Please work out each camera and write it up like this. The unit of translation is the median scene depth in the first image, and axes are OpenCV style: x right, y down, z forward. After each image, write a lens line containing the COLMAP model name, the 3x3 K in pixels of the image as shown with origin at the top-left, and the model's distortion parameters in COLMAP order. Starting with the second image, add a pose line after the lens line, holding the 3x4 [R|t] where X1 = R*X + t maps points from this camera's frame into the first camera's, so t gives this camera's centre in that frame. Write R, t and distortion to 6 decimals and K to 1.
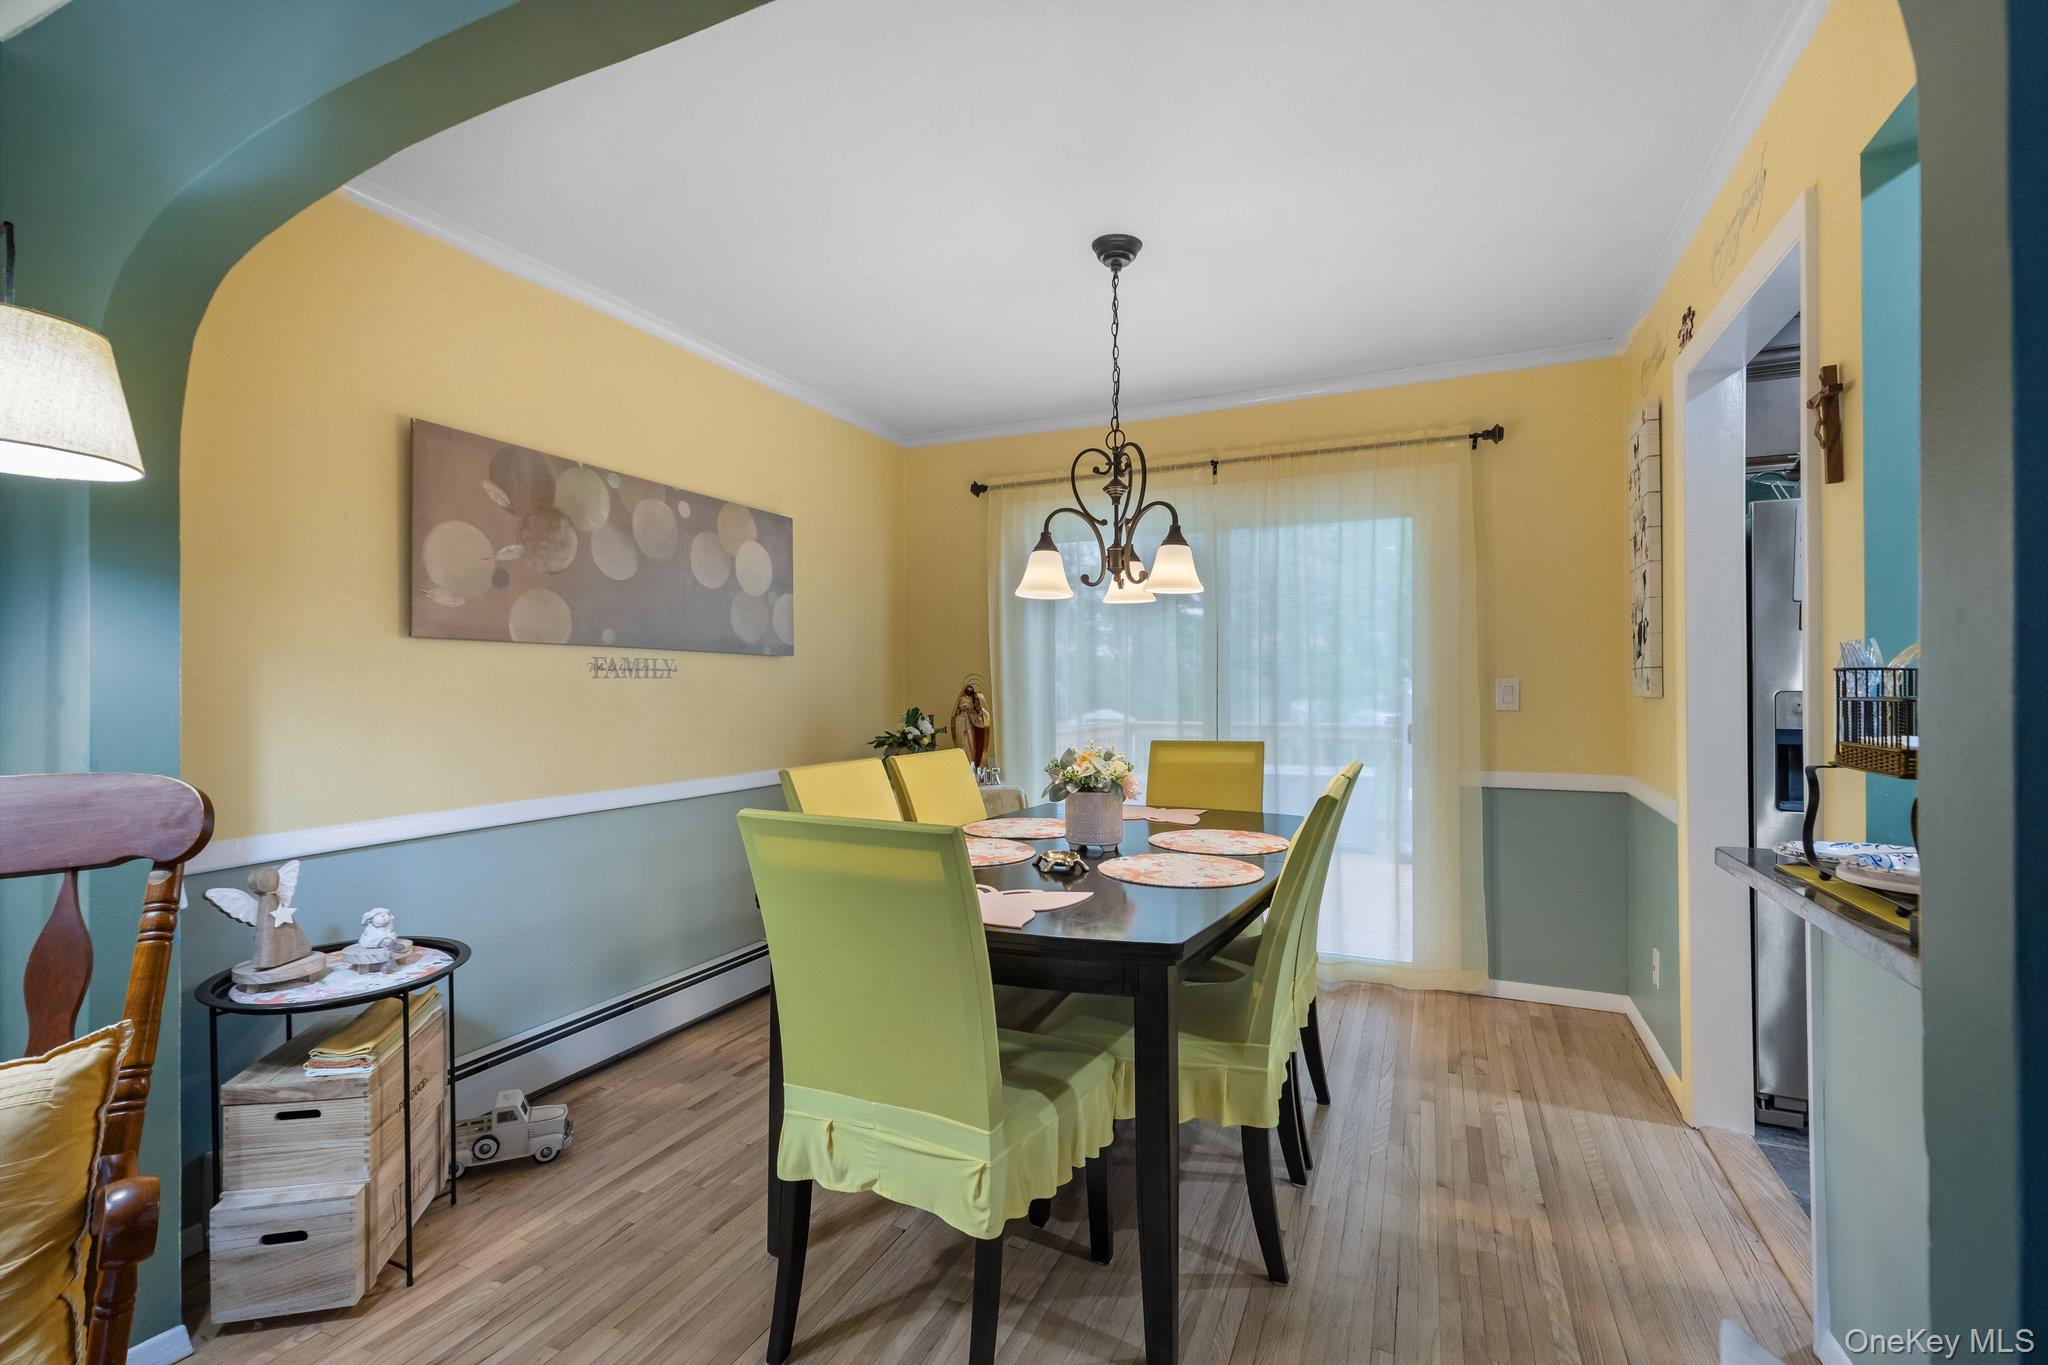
lens RADIAL K [[923.8, 0, 1011.7], [0, 923.8, 689.4], [0, 0, 1]] dist [-0.002121, -0.000585]
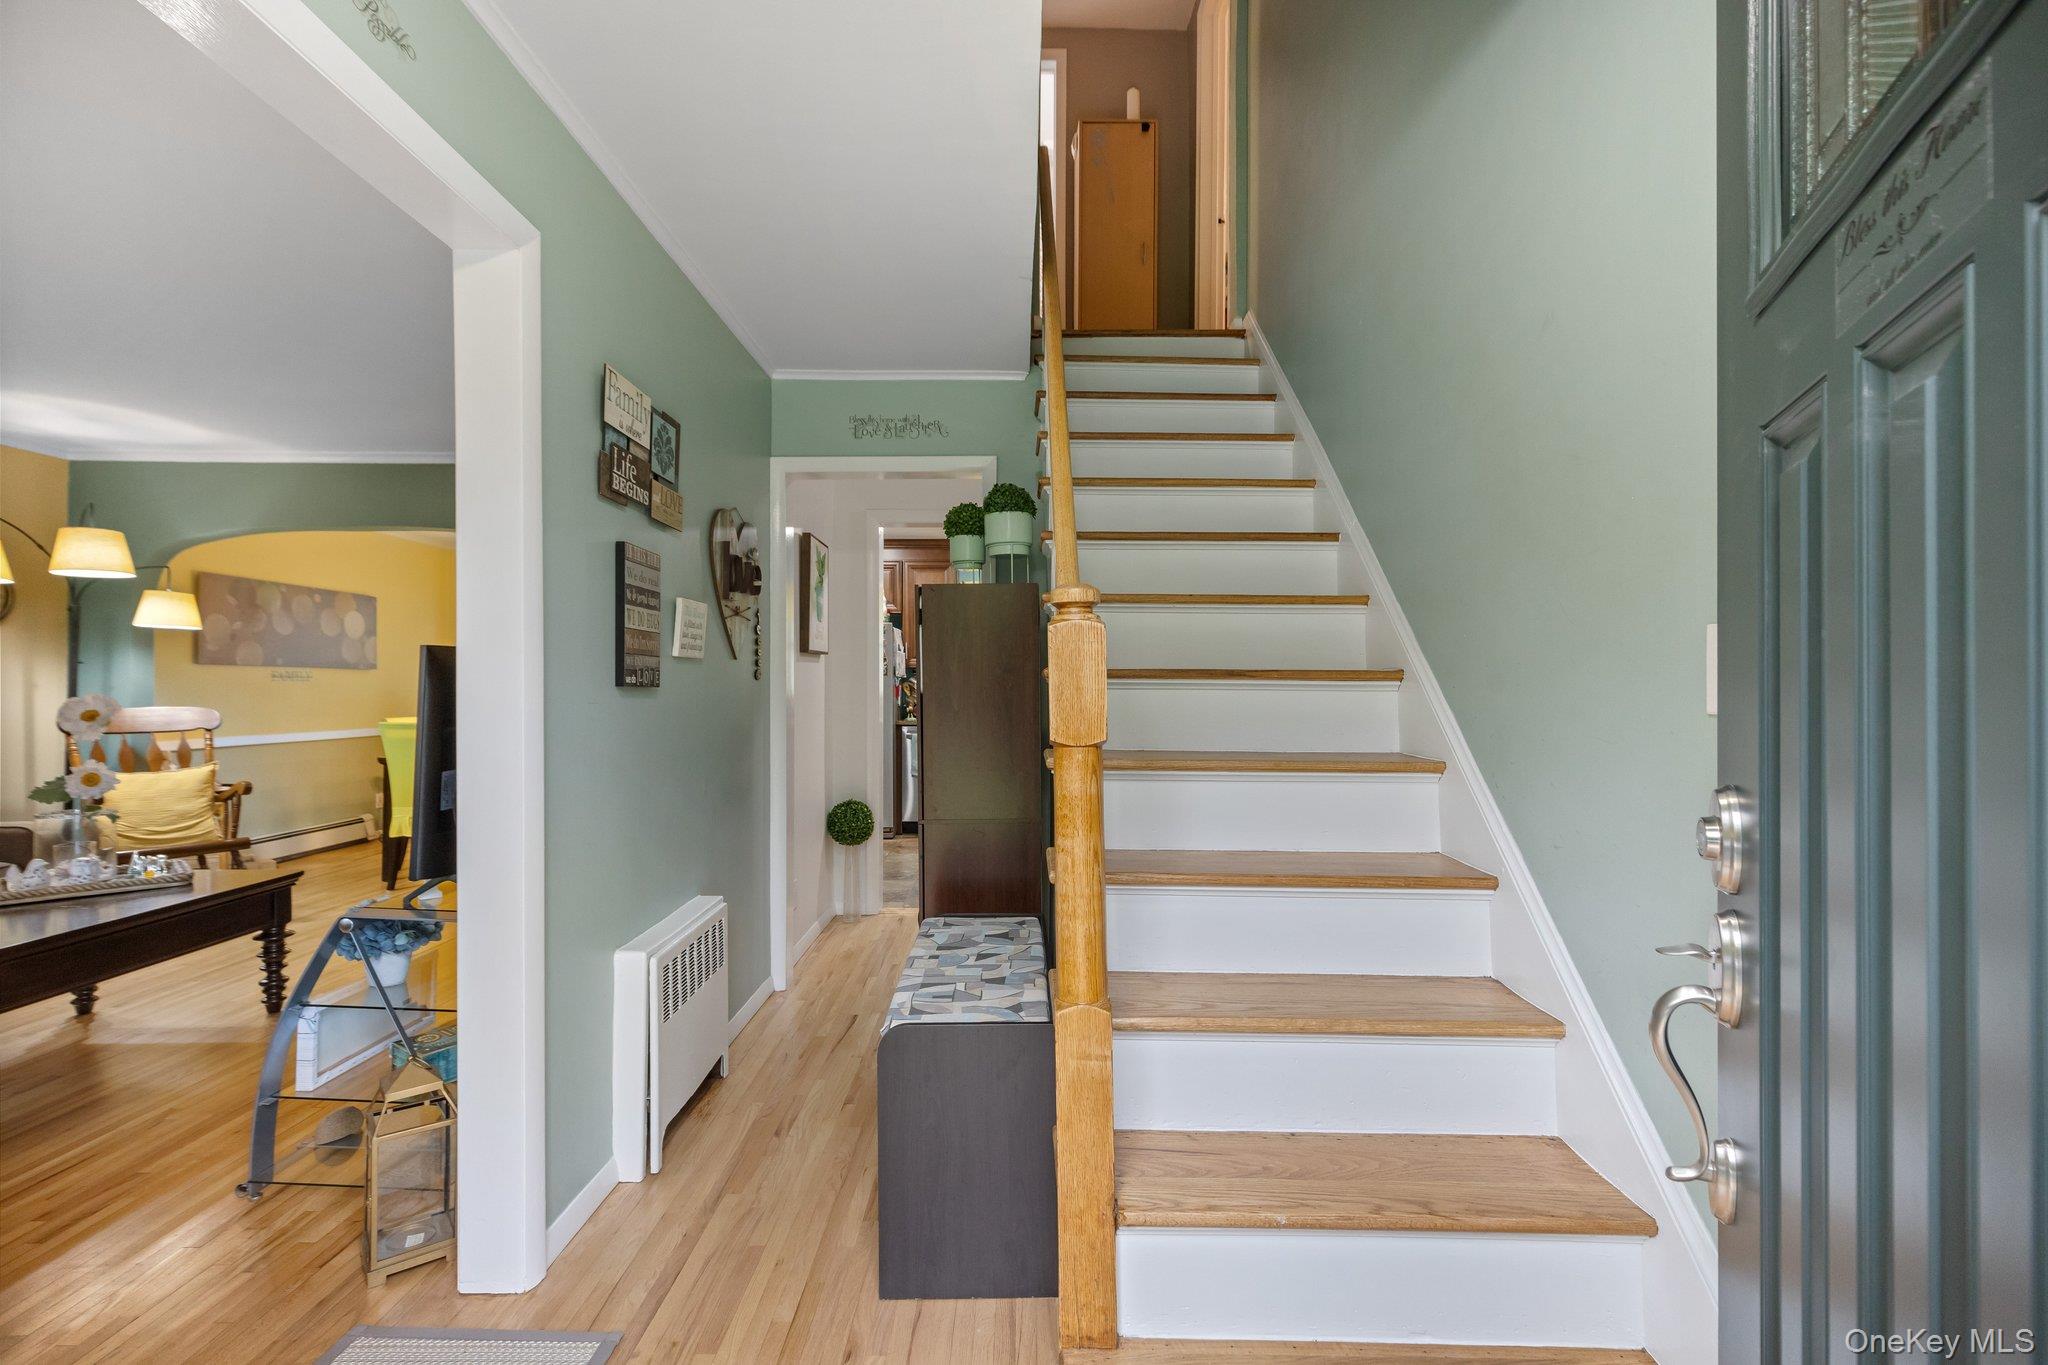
lens RADIAL K [[923.8, 0, 1020.2], [0, 923.8, 682.8], [0, 0, 1]] dist [-0.002121, -0.000585]
pose [[0.912927, 0.007694, 0.408051, 0.247818], [-0.004130, 0.999945, -0.009614, 0.005136], [-0.408103, 0.007092, 0.912908, -1.590464]]
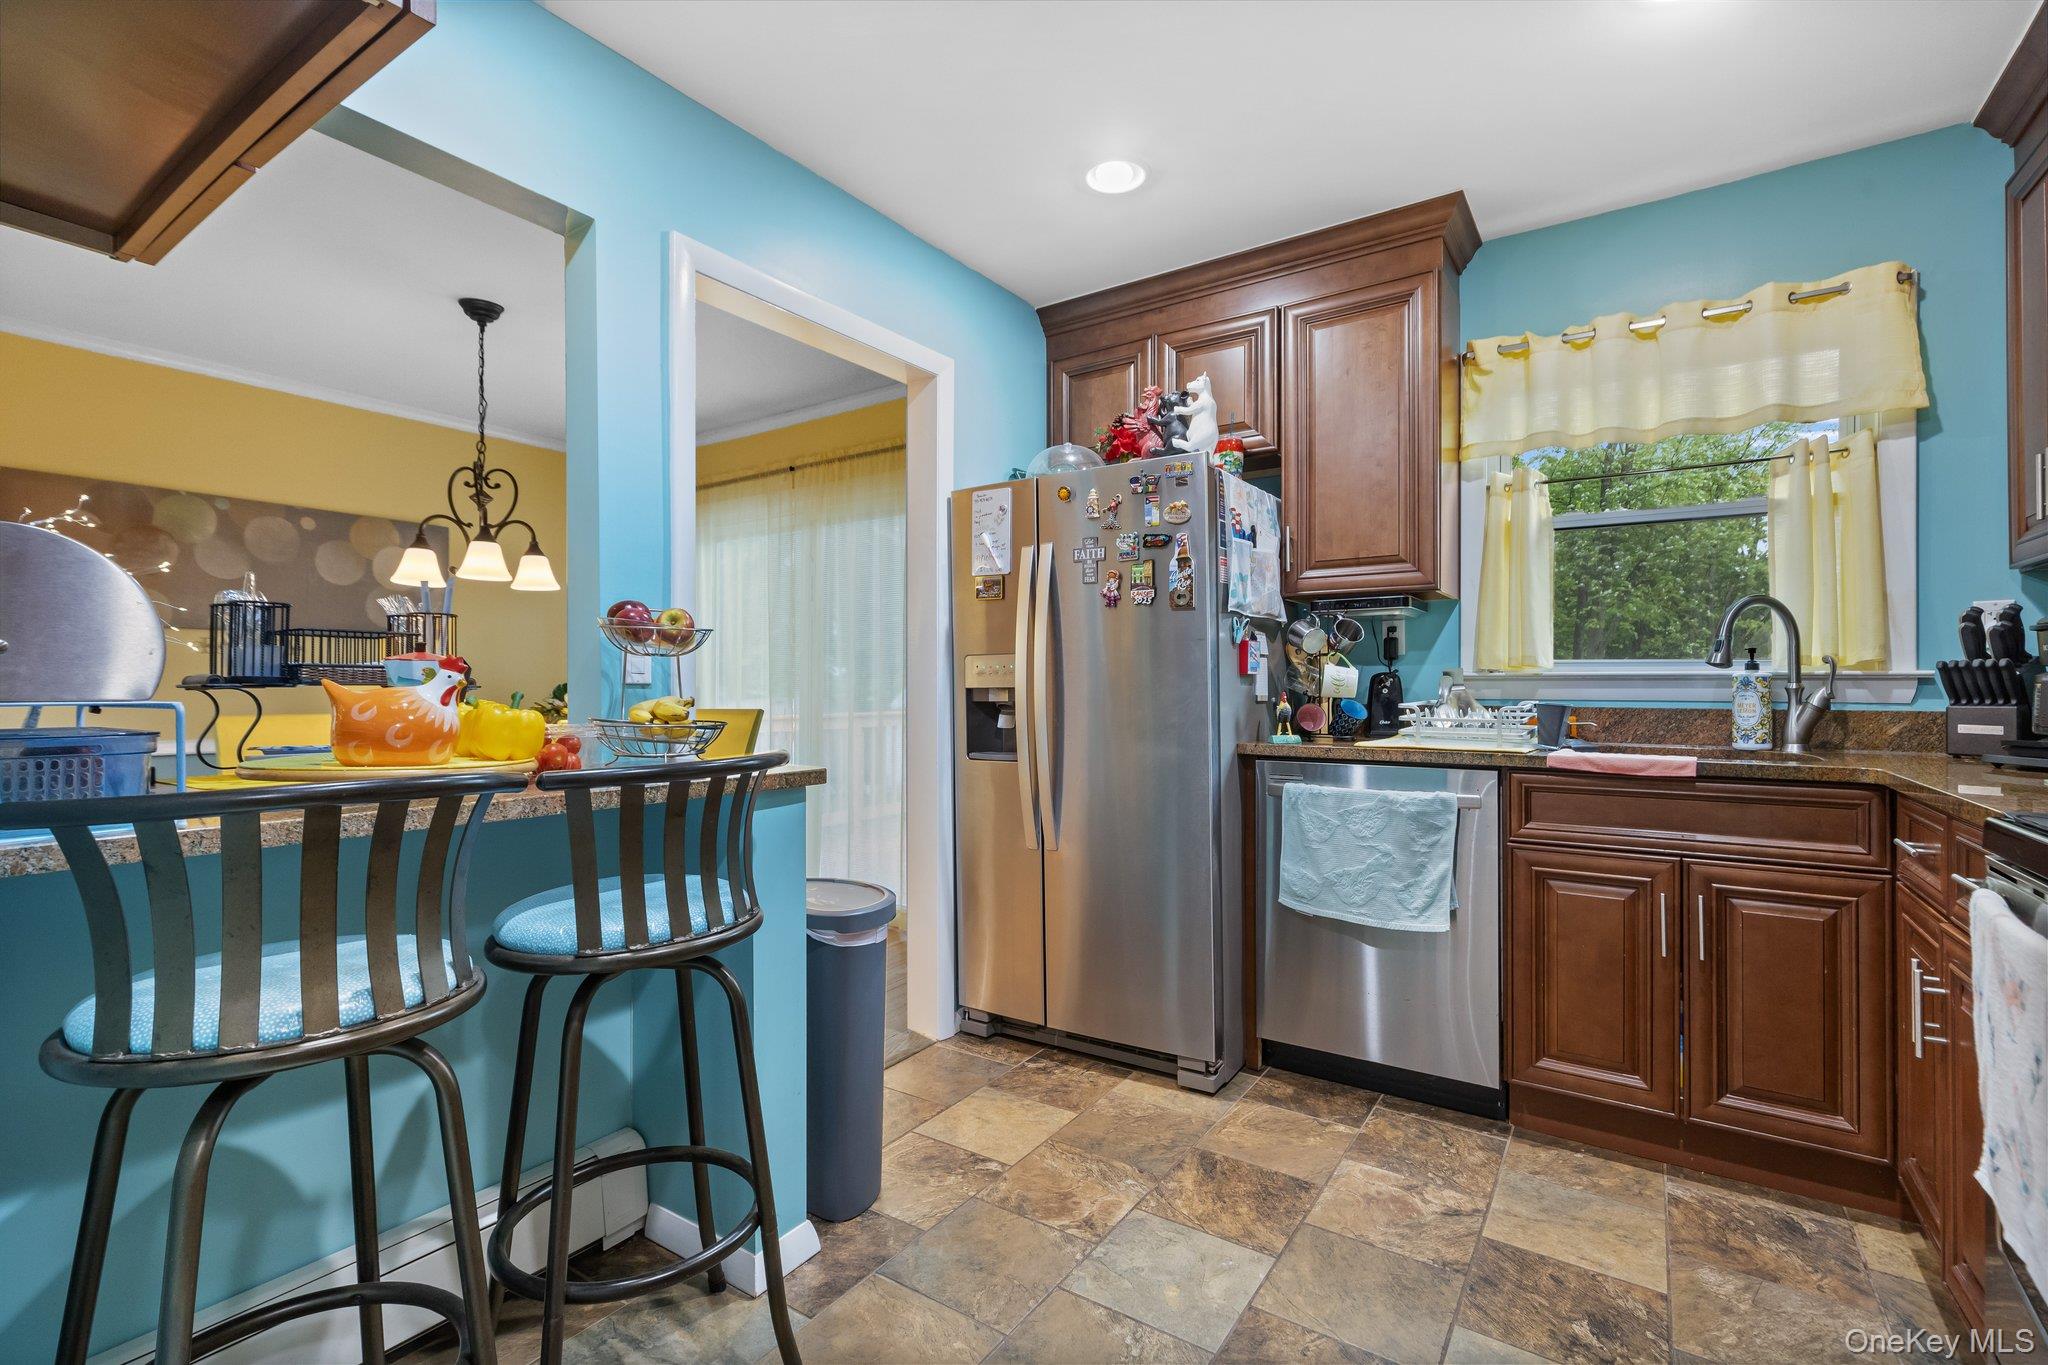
lens RADIAL K [[923.8, 0, 1012.8], [0, 923.8, 680.3], [0, 0, 1]] dist [-0.002121, -0.000585]
pose [[0.985245, 0.000850, -0.171149, 0.885208], [-0.003188, 0.999905, -0.013384, 0.038854], [0.171121, 0.013732, 0.985154, -0.098153]]
